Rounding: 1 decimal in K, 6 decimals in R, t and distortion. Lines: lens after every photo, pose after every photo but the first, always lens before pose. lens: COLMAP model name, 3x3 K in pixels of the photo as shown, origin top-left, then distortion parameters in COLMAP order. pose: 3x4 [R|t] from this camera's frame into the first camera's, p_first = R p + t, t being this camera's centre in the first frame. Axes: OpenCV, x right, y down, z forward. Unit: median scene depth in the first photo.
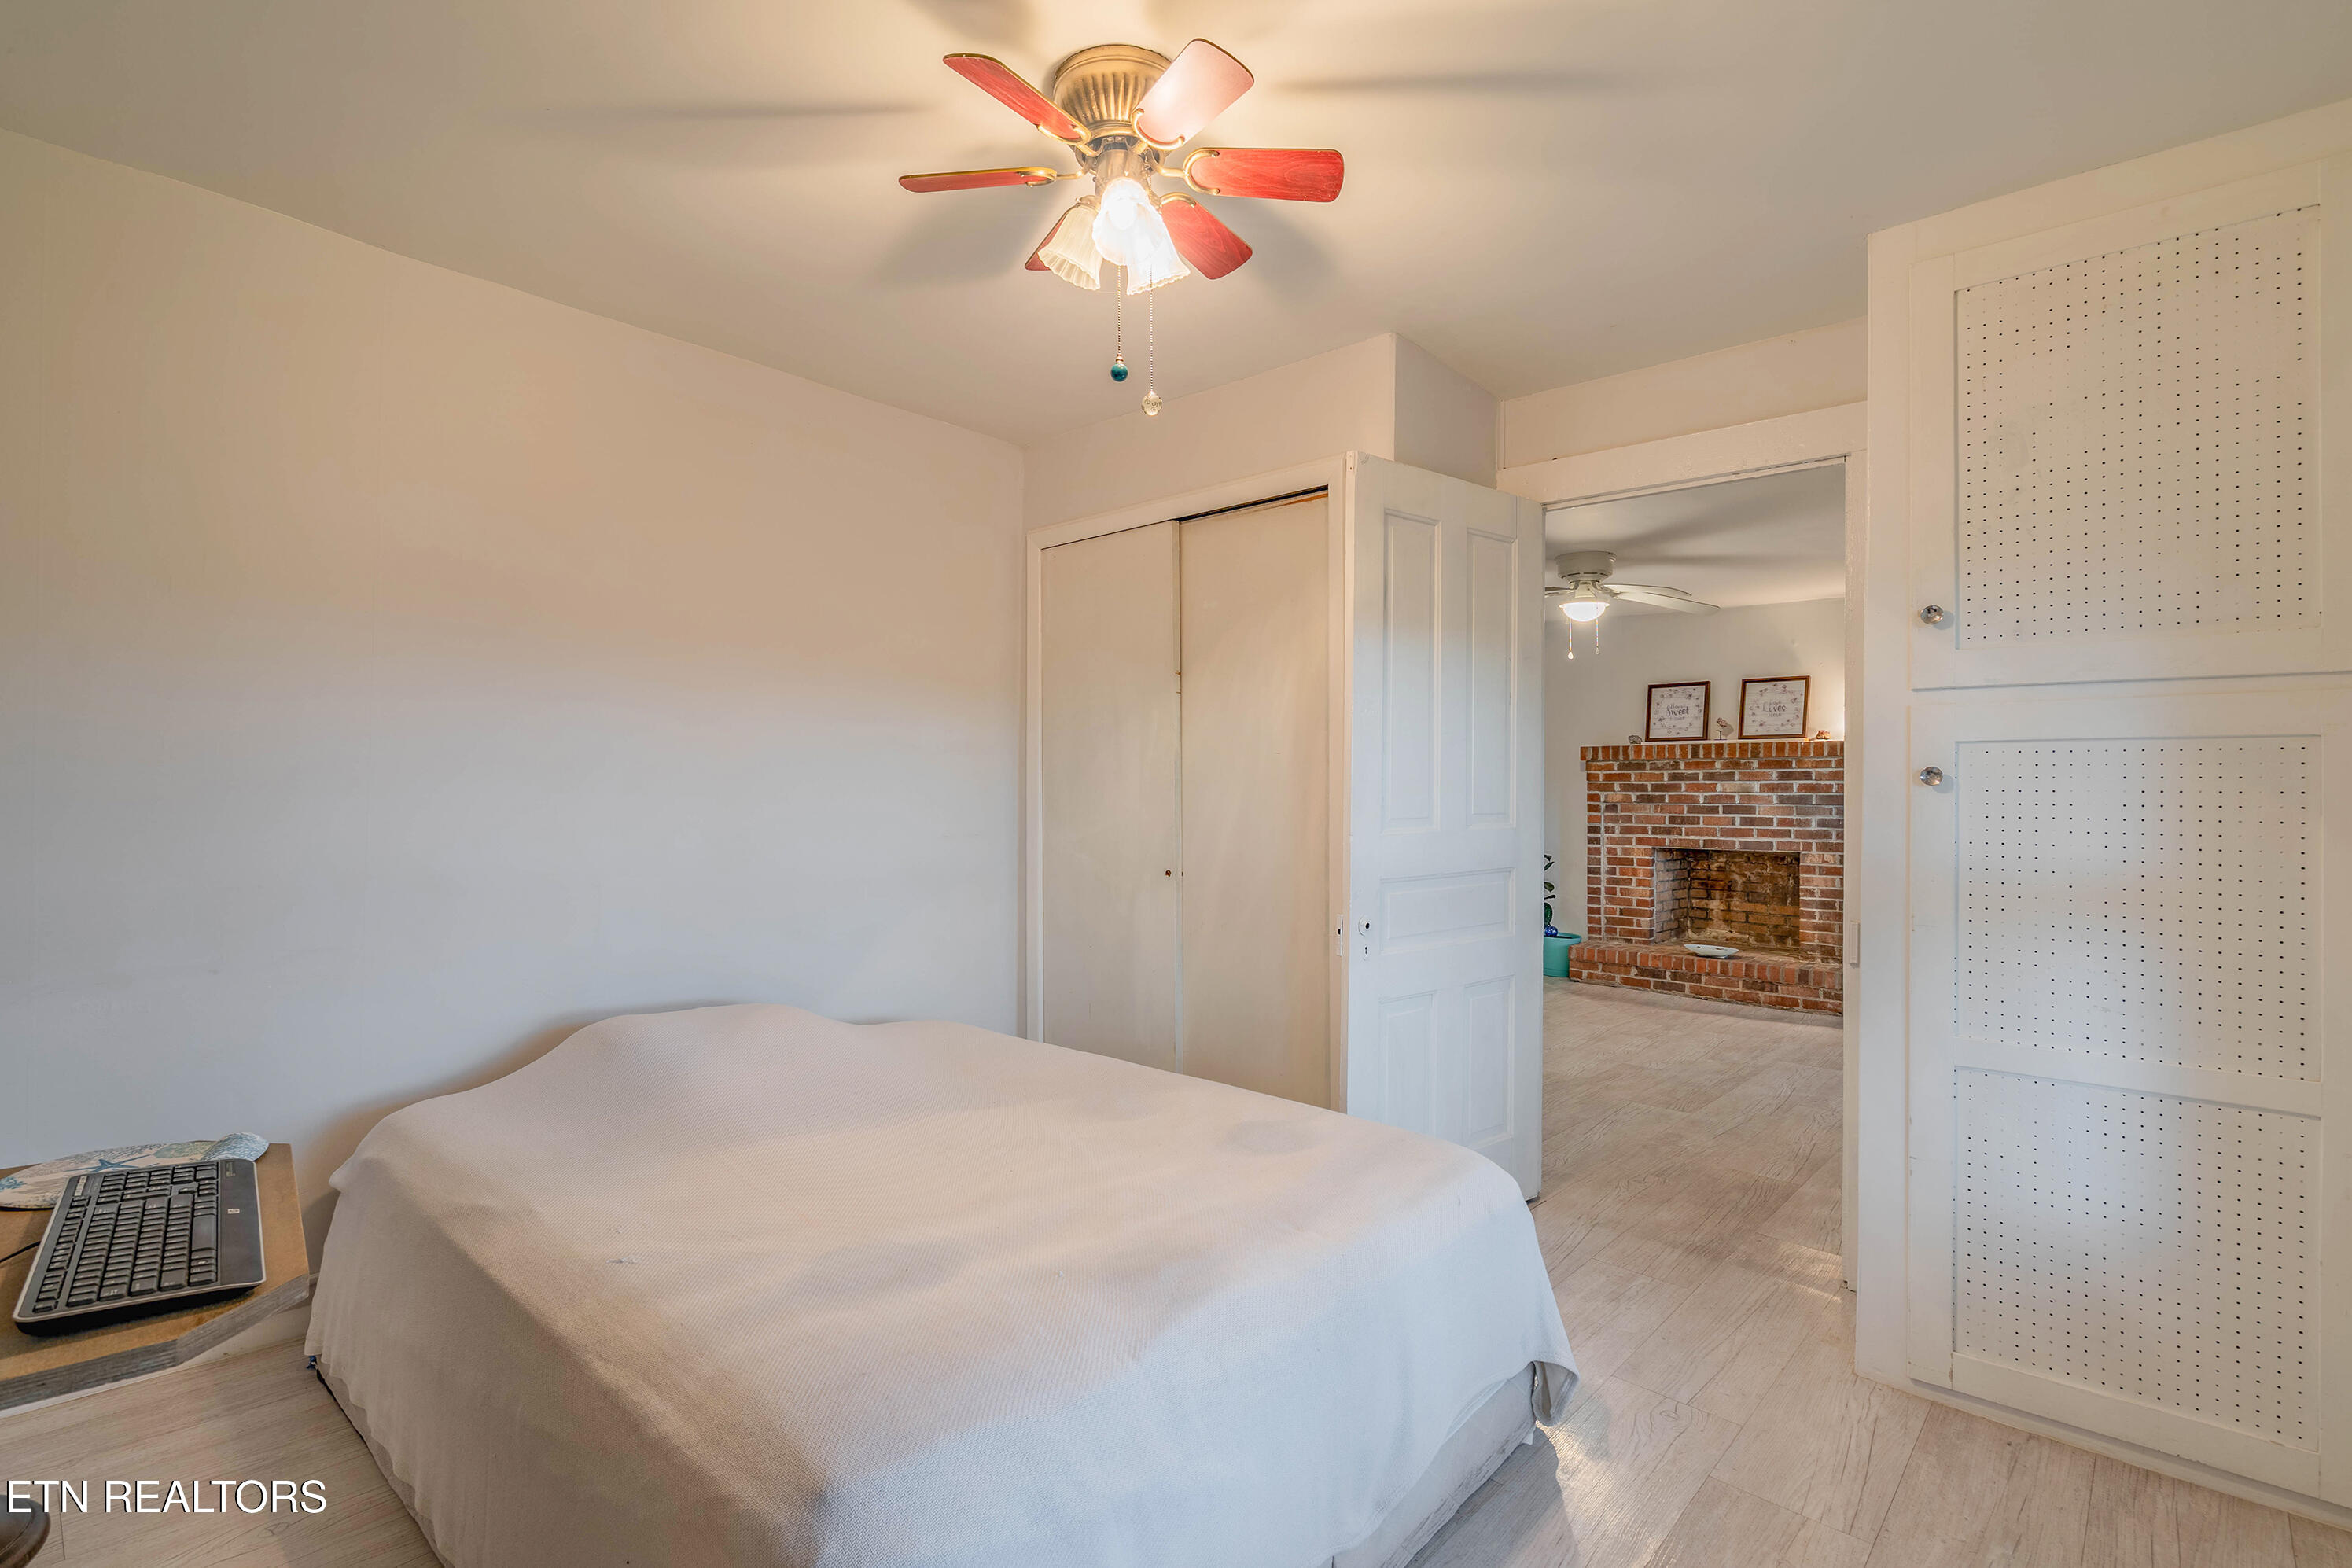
lens RADIAL K [[1088.2, 0, 1179.0], [0, 1088.2, 788.1], [0, 0, 1]] dist [-0.002225, 0.003164]
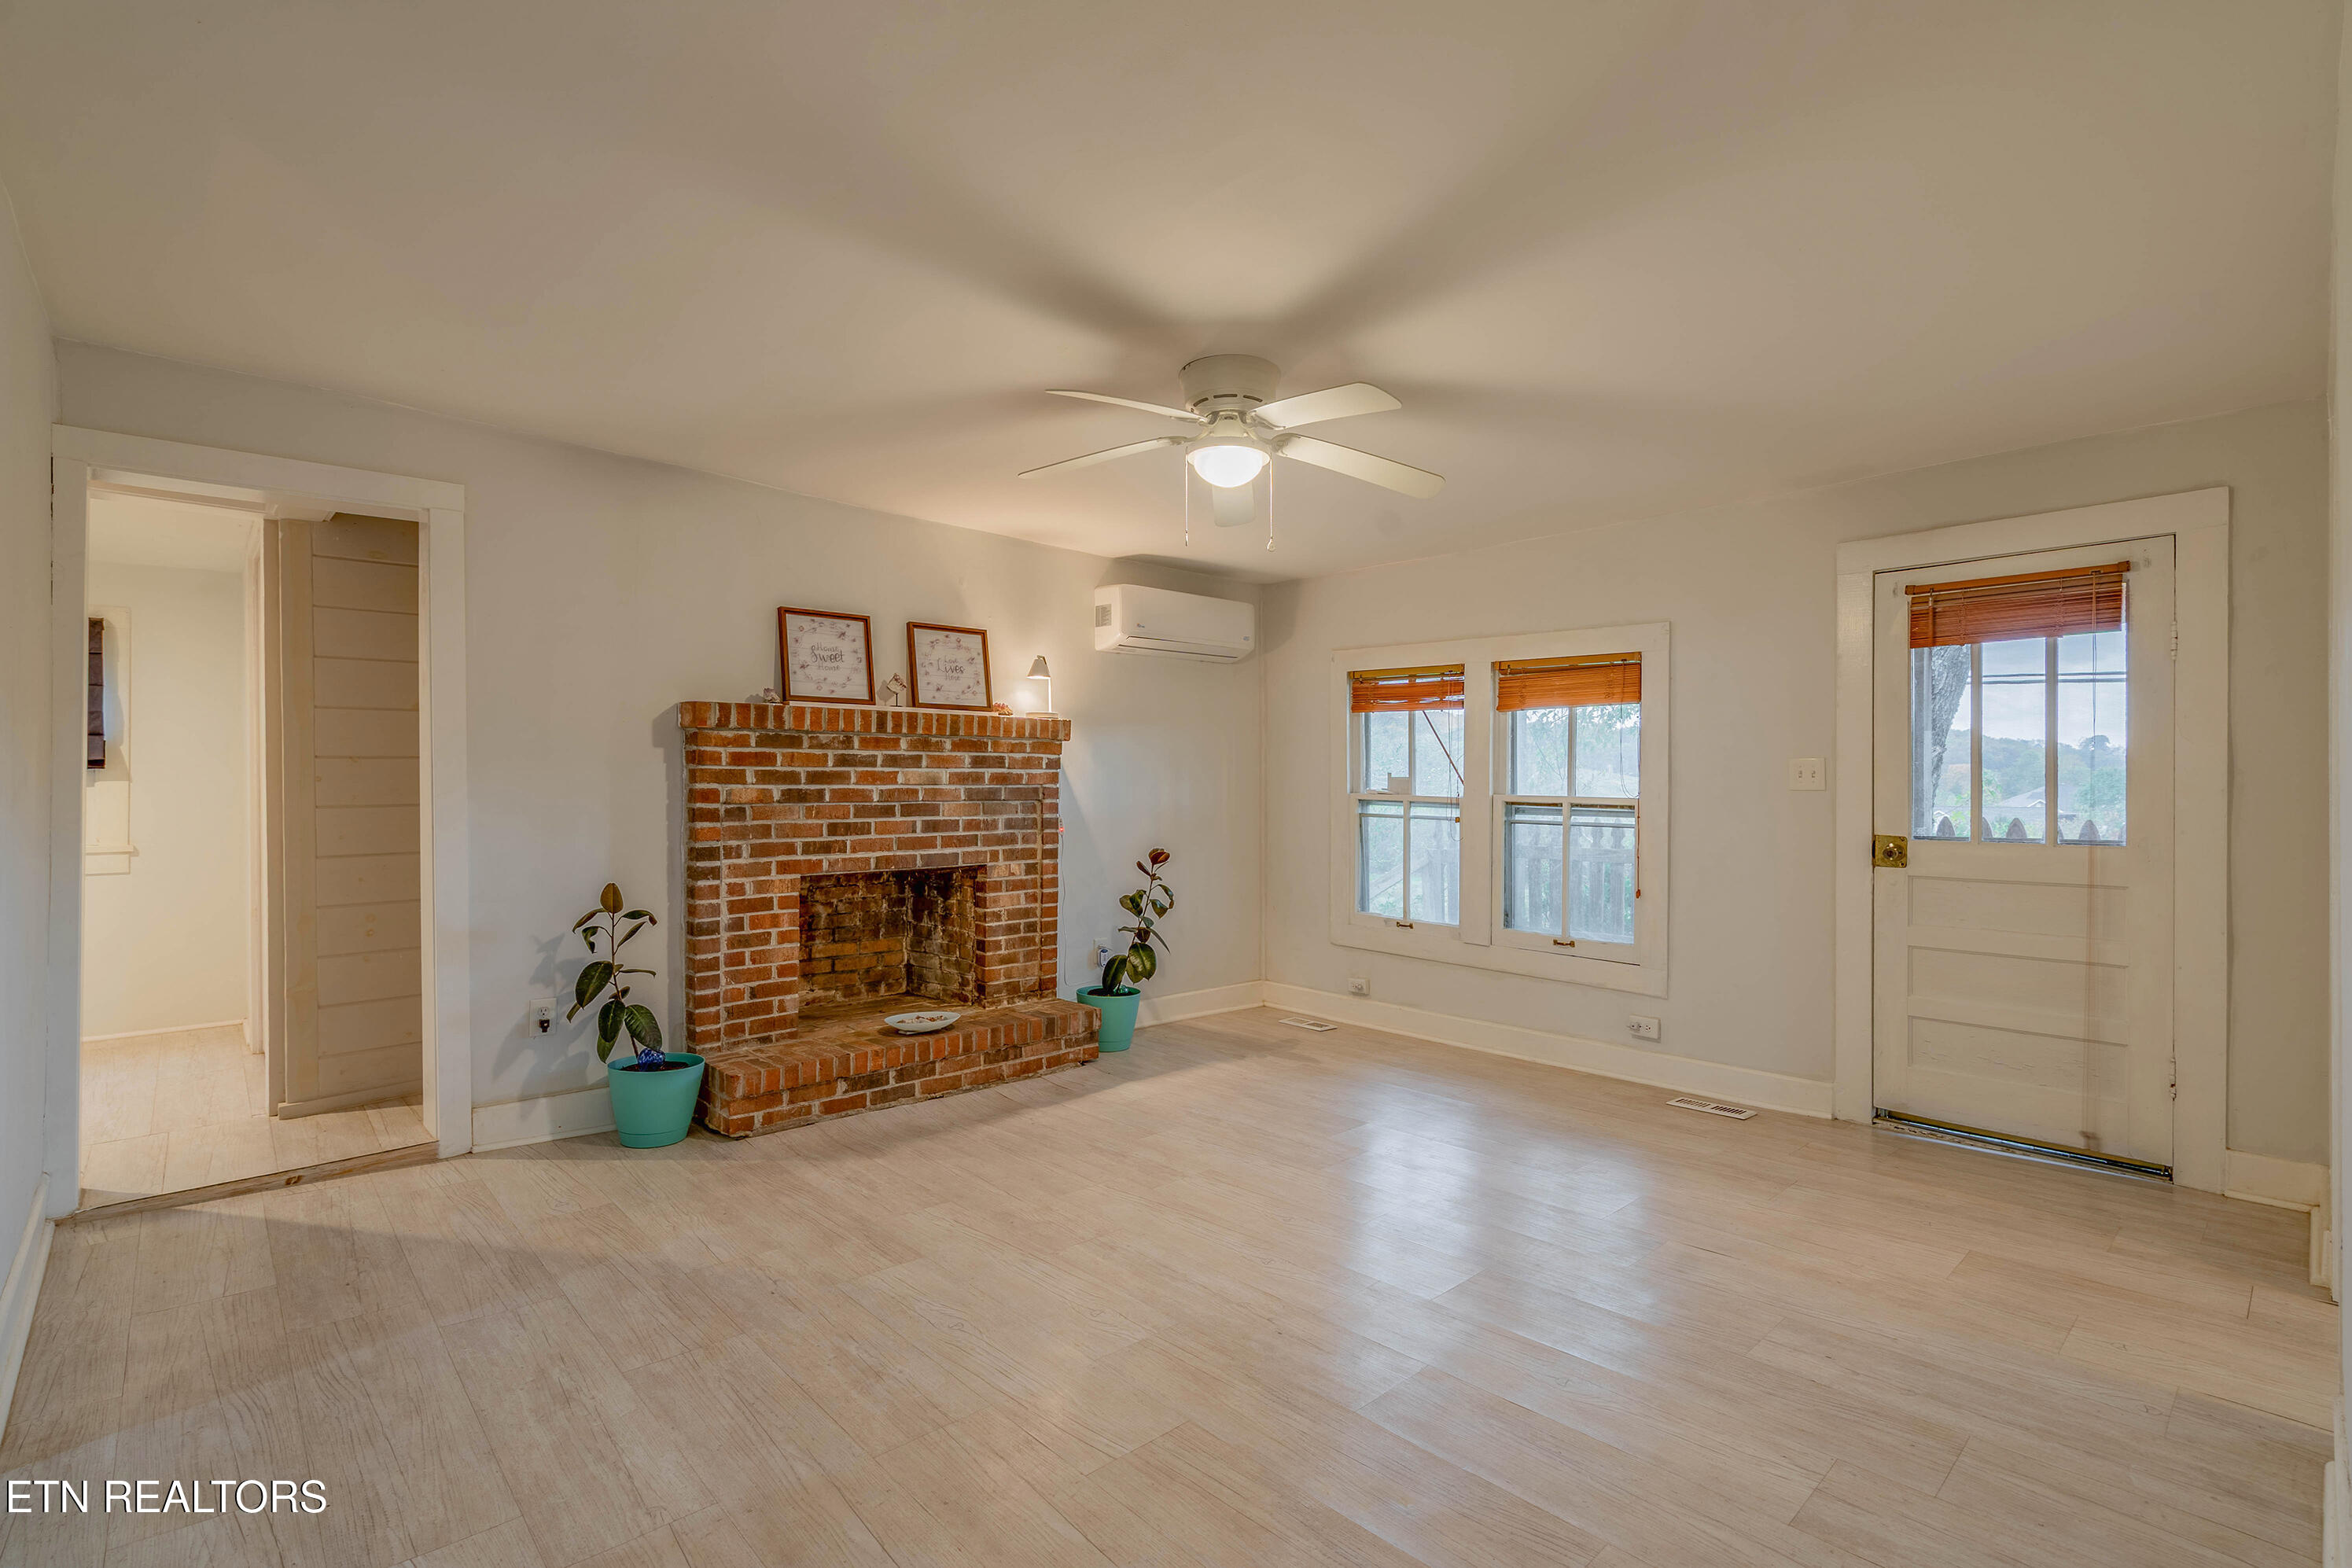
lens RADIAL K [[1088.2, 0, 1179.0], [0, 1088.2, 783.4], [0, 0, 1]] dist [-0.002225, 0.003164]
pose [[0.075719, -0.004650, 0.997118, -0.157569], [-0.003264, 0.999983, 0.004911, -0.000732], [-0.997124, -0.003626, 0.075702, 0.765242]]
